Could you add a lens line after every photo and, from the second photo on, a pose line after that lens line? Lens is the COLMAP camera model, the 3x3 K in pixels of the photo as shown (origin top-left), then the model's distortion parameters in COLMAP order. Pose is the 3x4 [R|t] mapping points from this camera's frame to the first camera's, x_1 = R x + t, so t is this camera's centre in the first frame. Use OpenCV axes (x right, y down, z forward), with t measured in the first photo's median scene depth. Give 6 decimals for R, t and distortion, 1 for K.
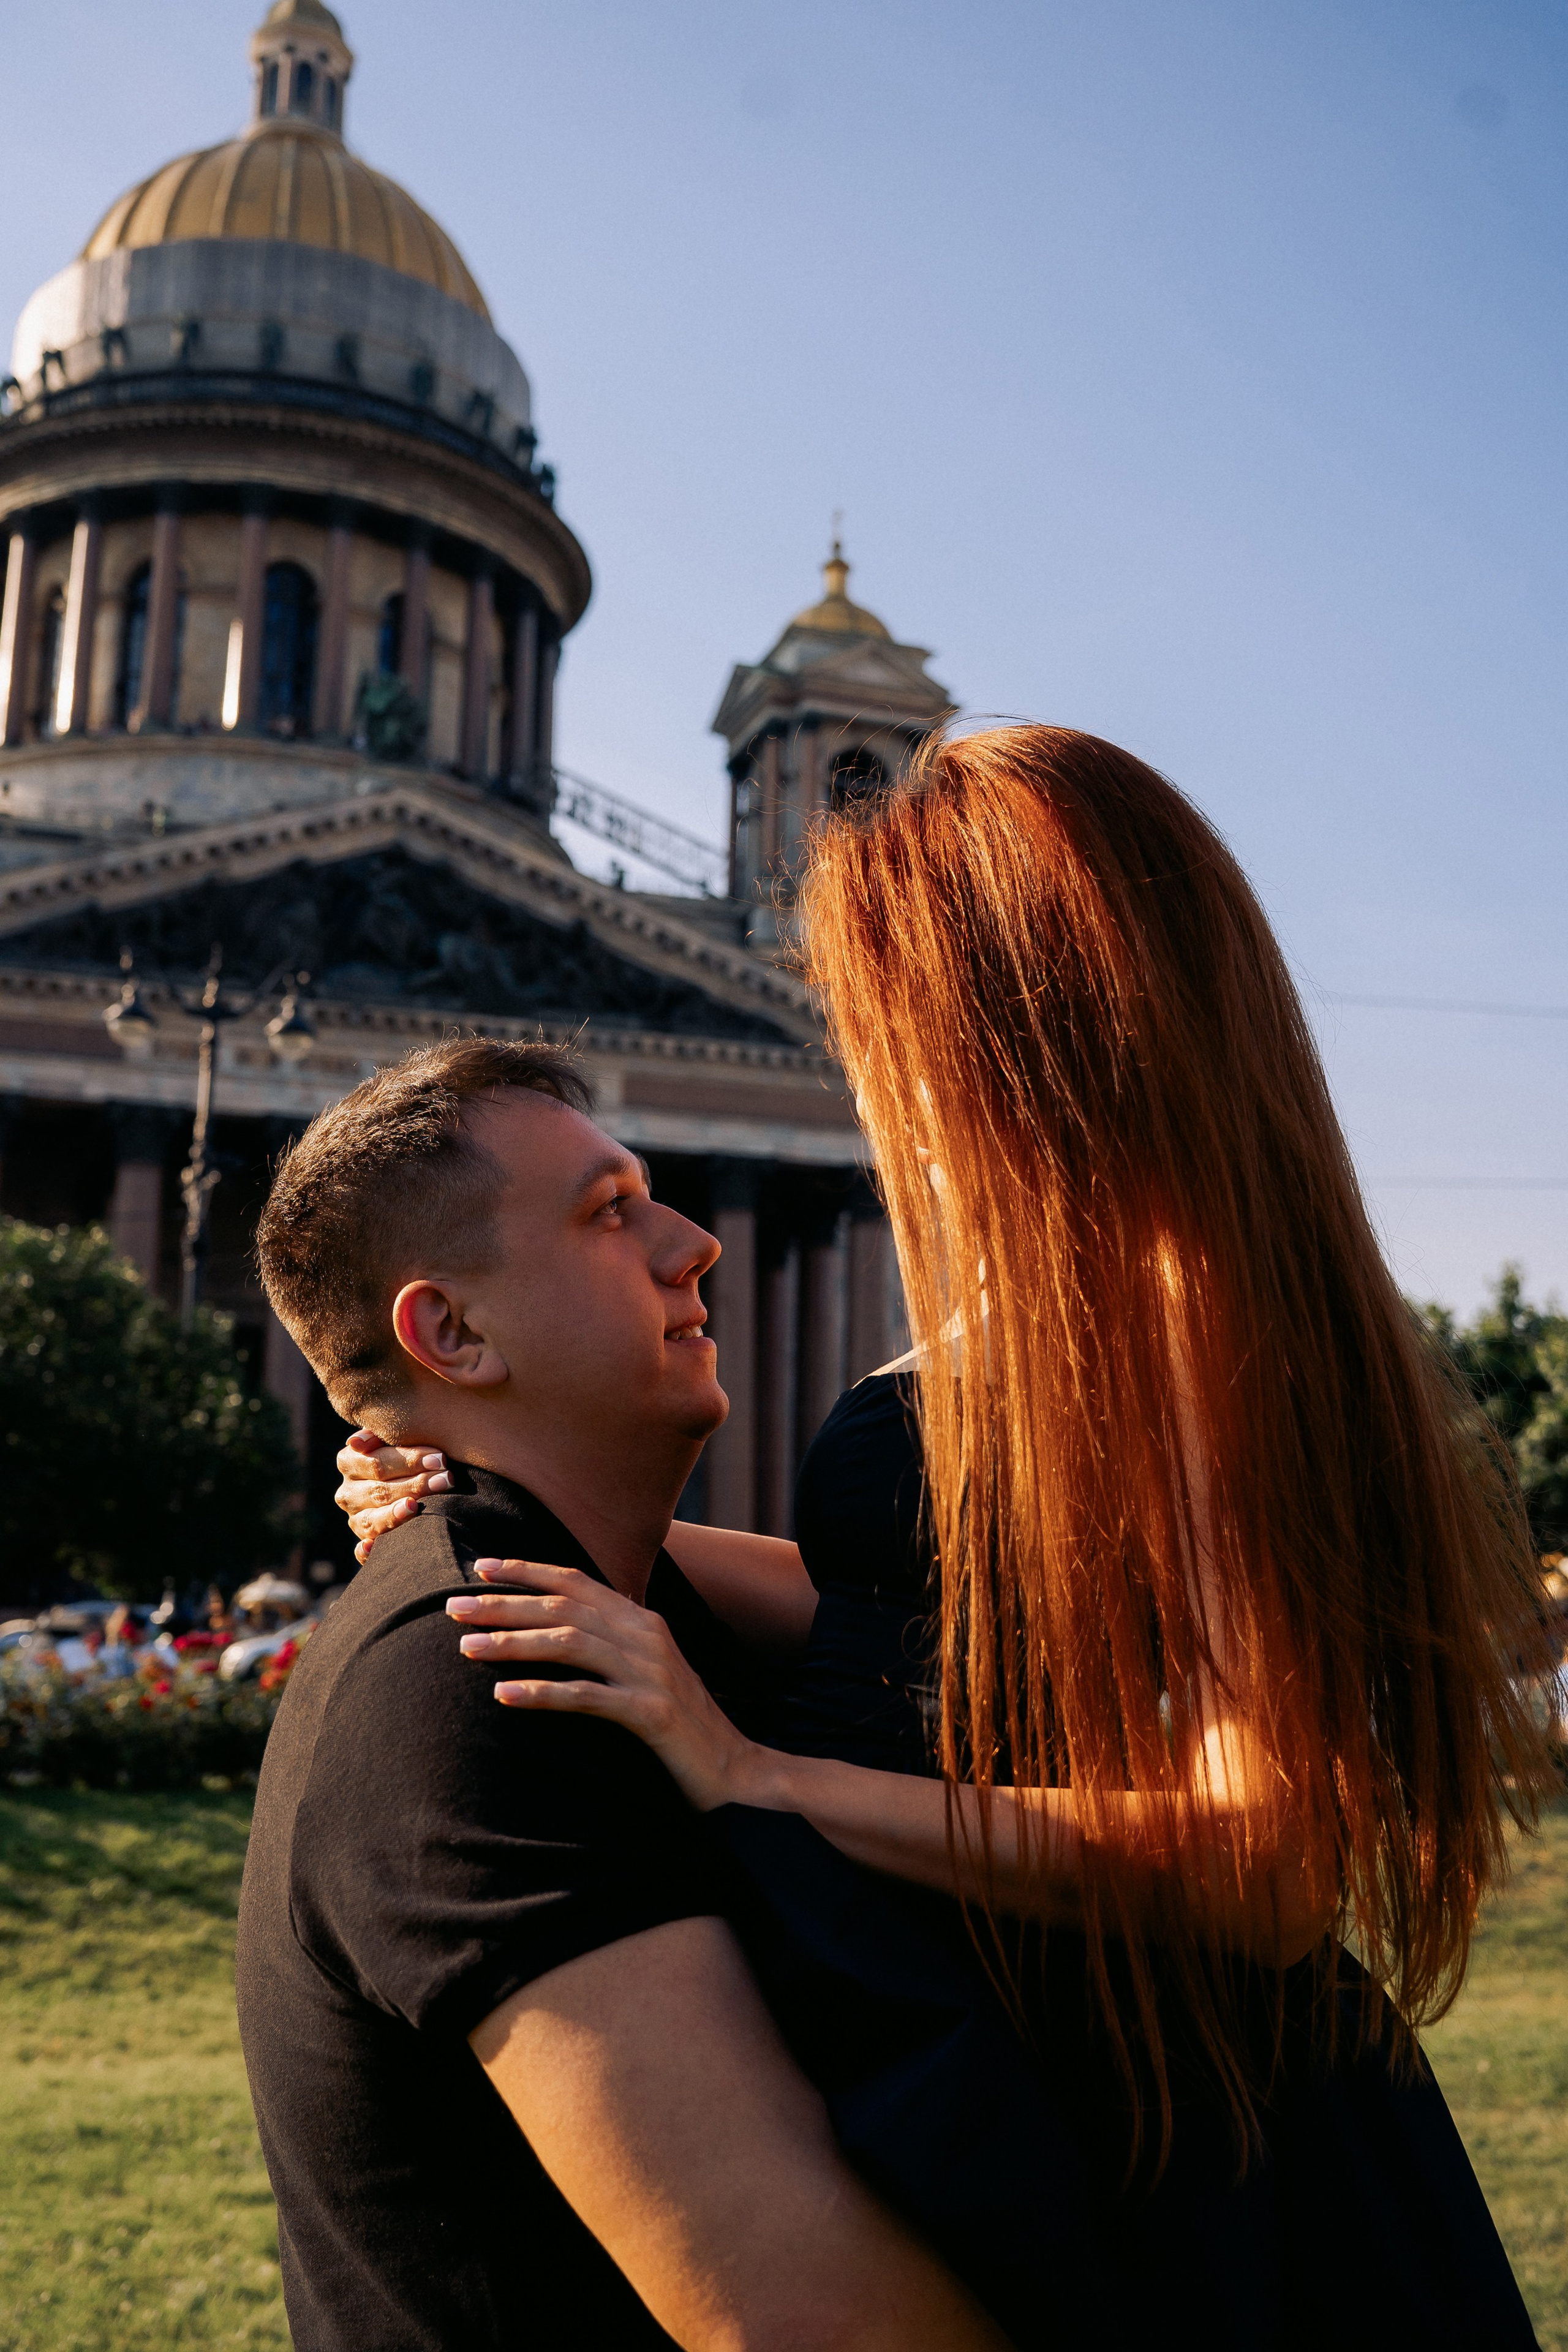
lens RADIAL K [[2396.9, 0, 782.8], [0, 2396.9, 1258.1], [0, 0, 1]] dist [-0.146626, 0.218247]
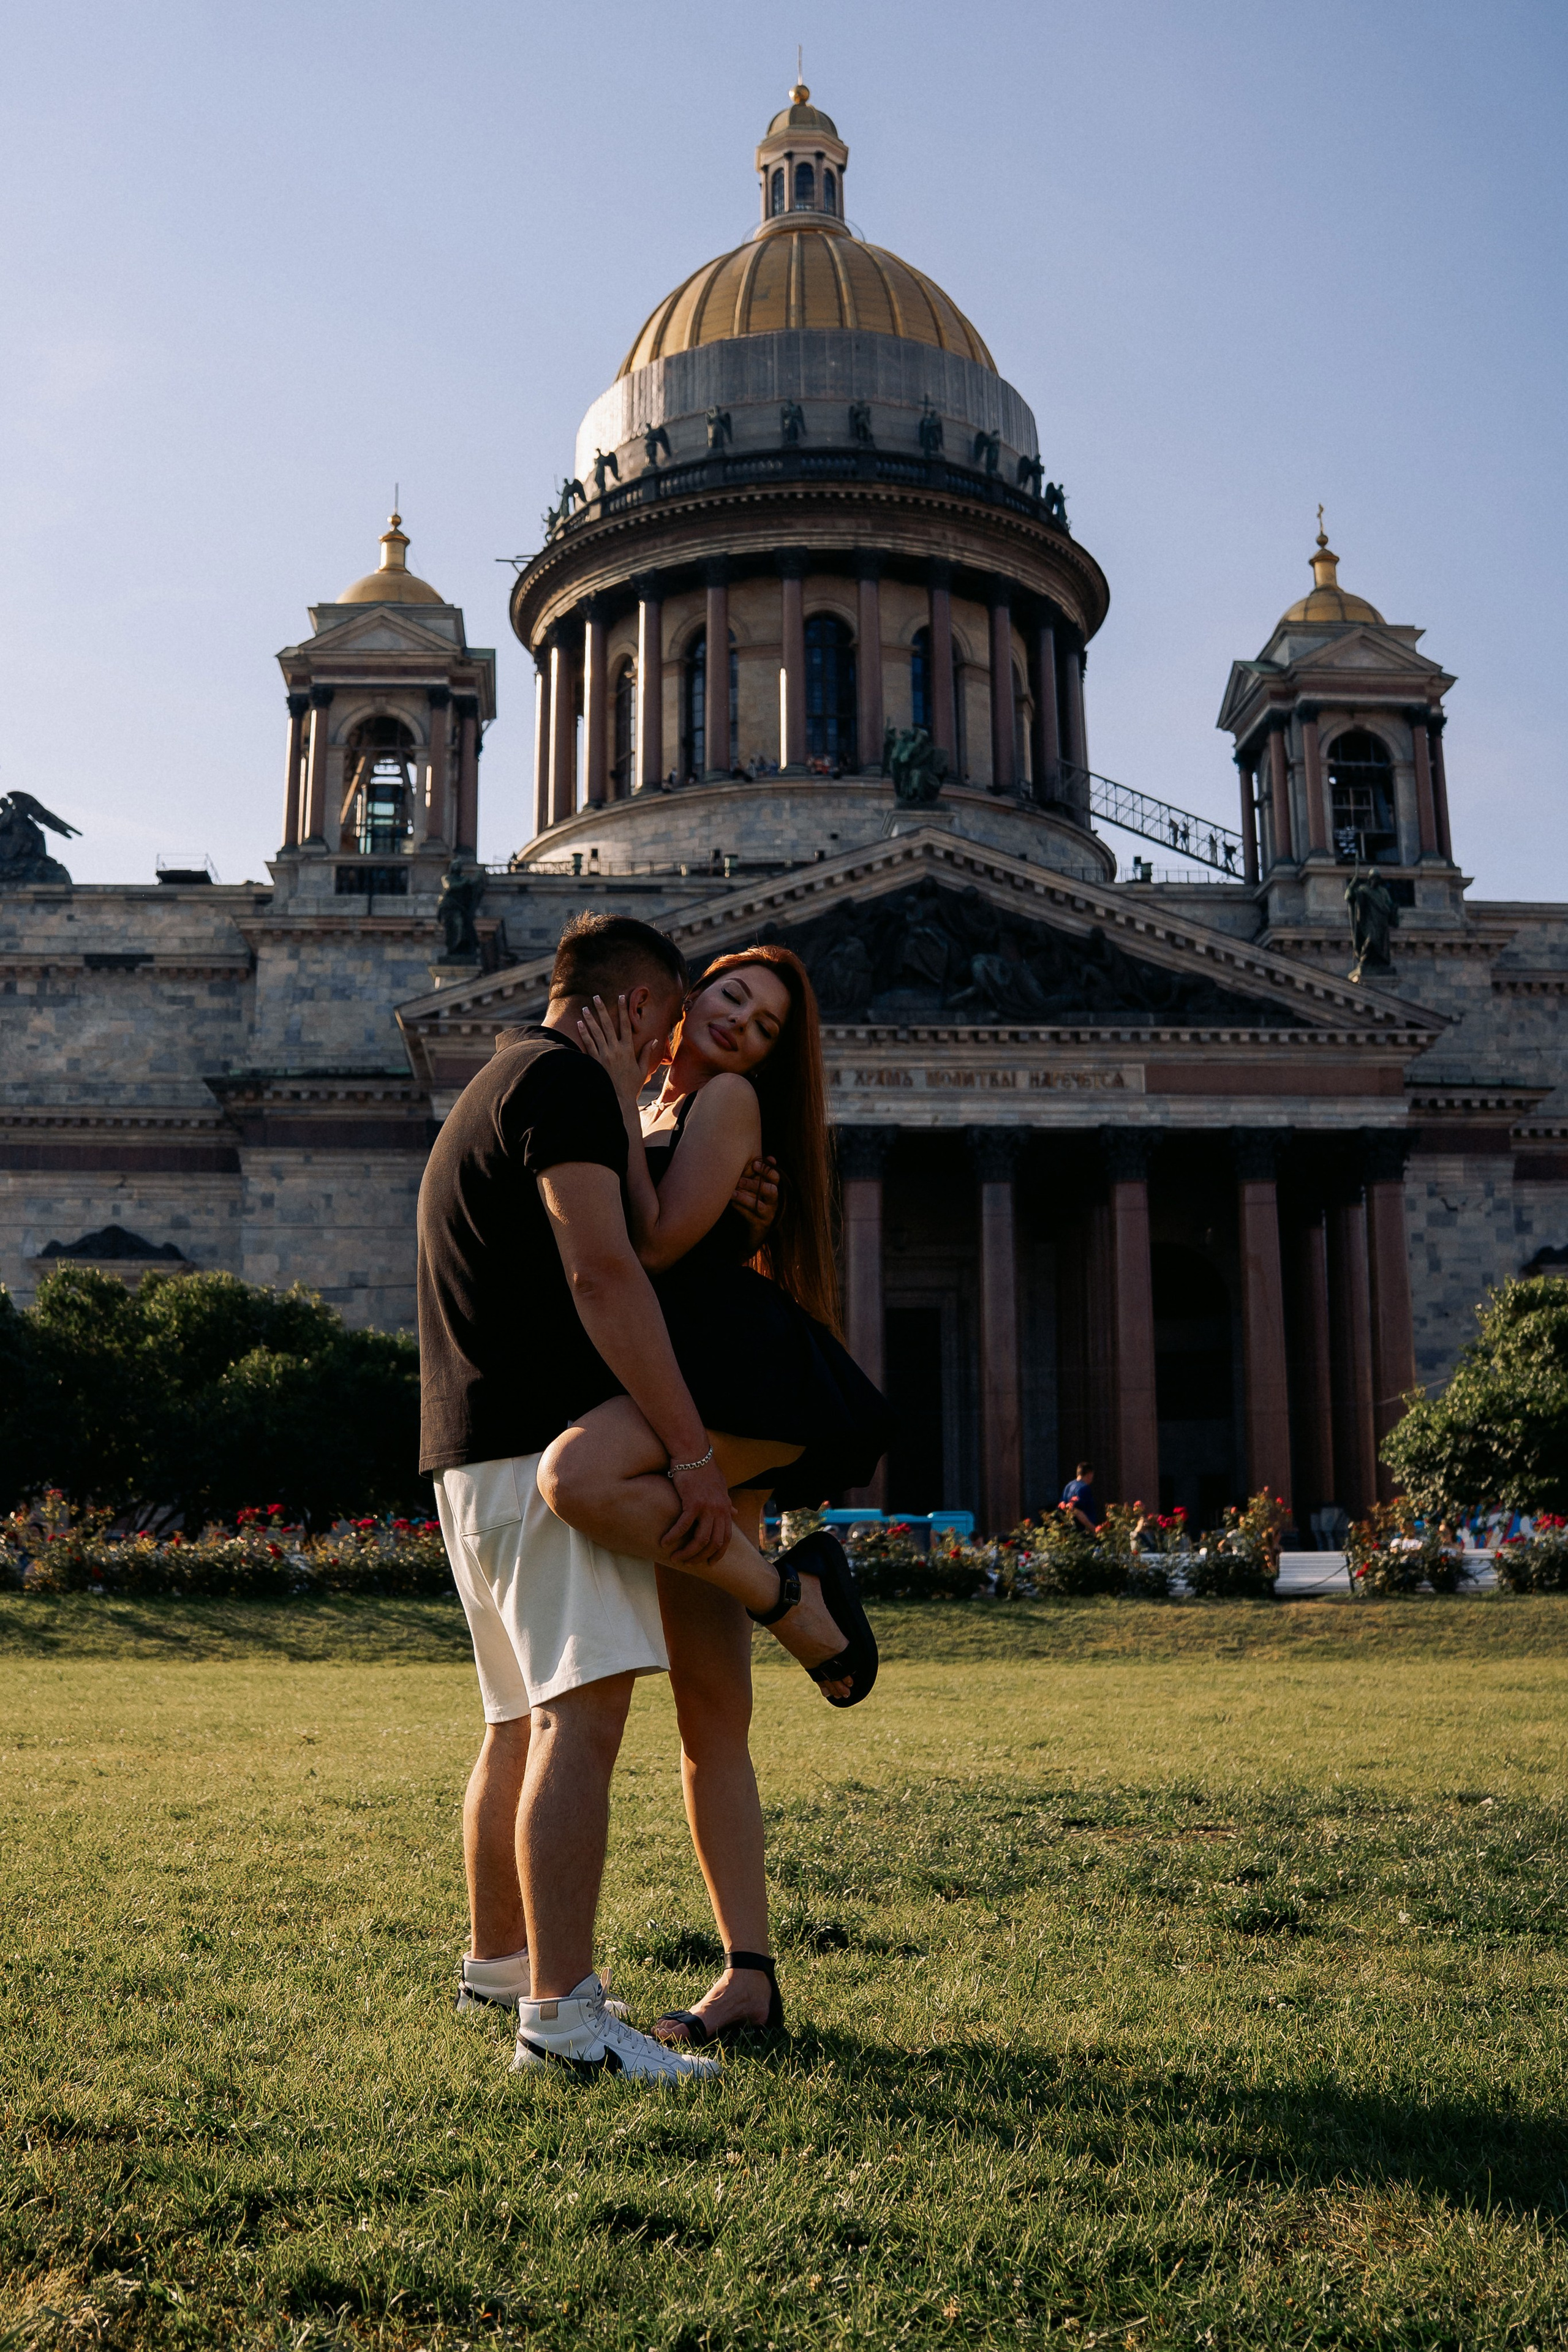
lens RADIAL K [[2418.2, 0, 635.1], [0, 2418.2, 1138.4], [0, 0, 1]] dist [-0.217496, 0.259837]
pose [[0.948645, -0.073300, -0.307732, 0.035849], [0.063687, 0.997120, -0.041181, -0.008875], [0.309864, 0.019468, 0.950581, -0.095730]]
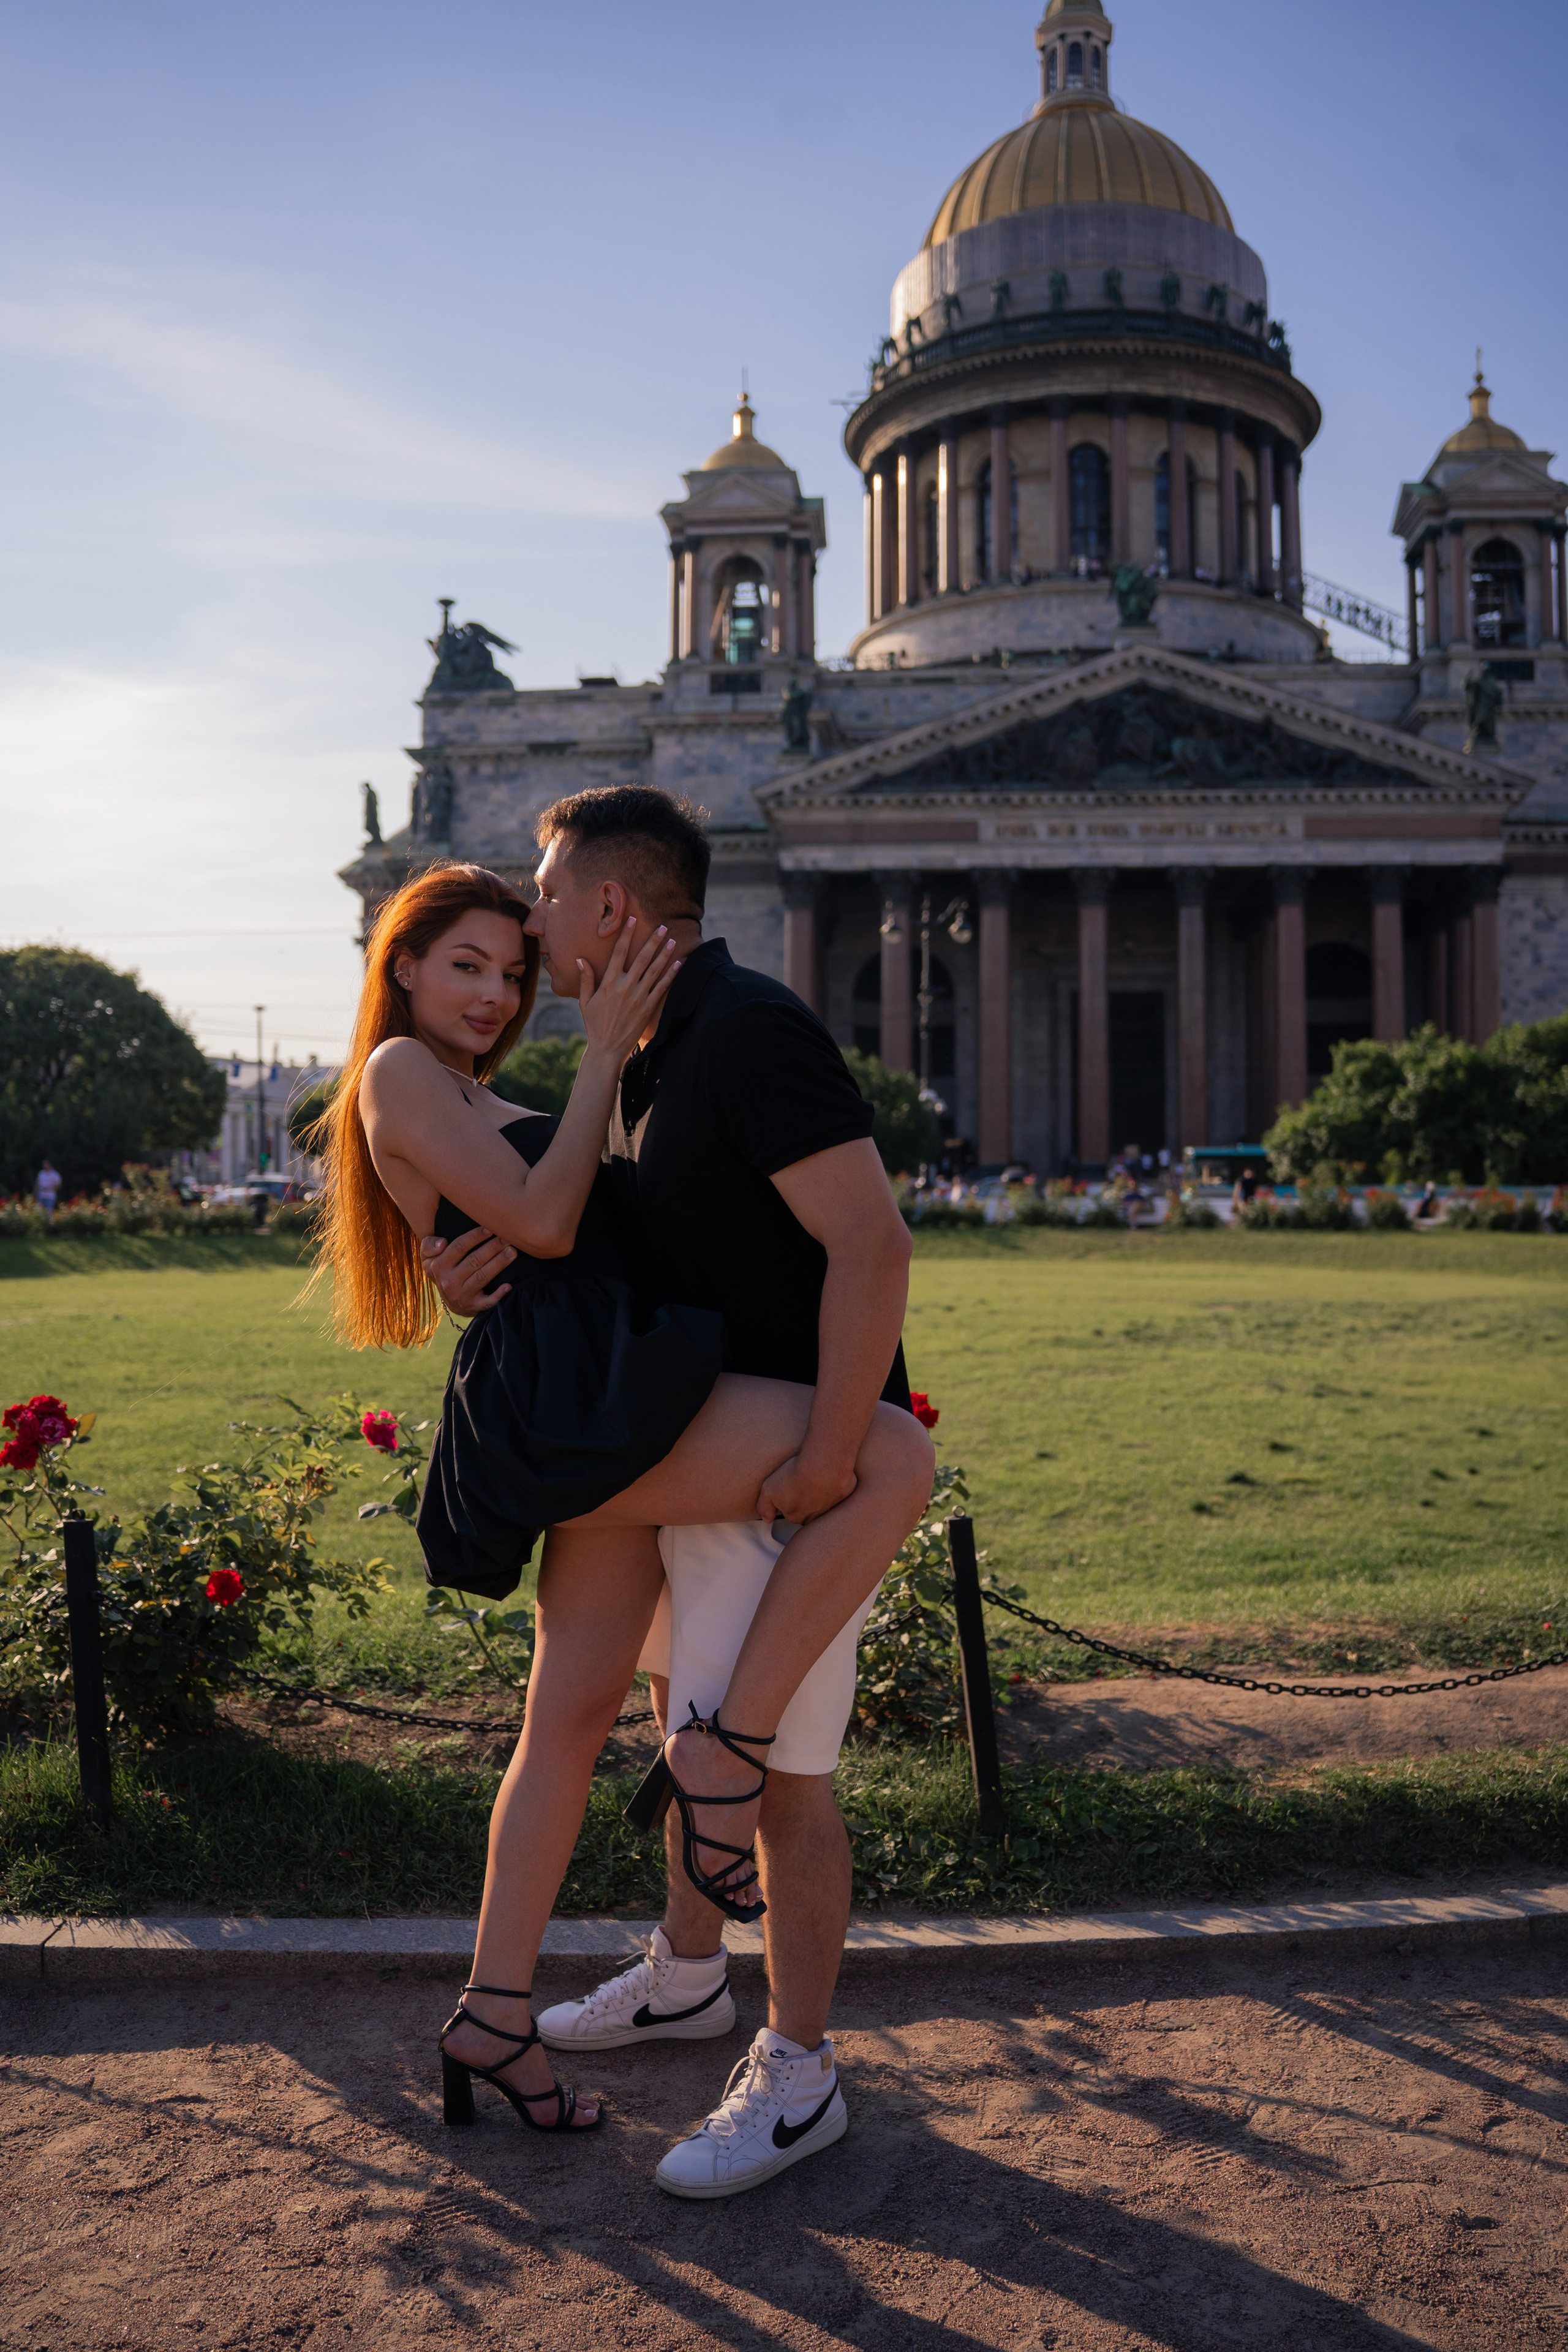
lens RADIAL K [[2009.7, 0, 719.7], [0, 2009.7, 1226.3], [0, 0, 1]] dist [-0.164656, 0.132066]
pose [[0.899013, -0.010702, -0.437792, 0.107835], [0.085767, 0.984644, 0.152054, -0.032794], [0.429442, -0.174246, 0.886125, -0.224948]]
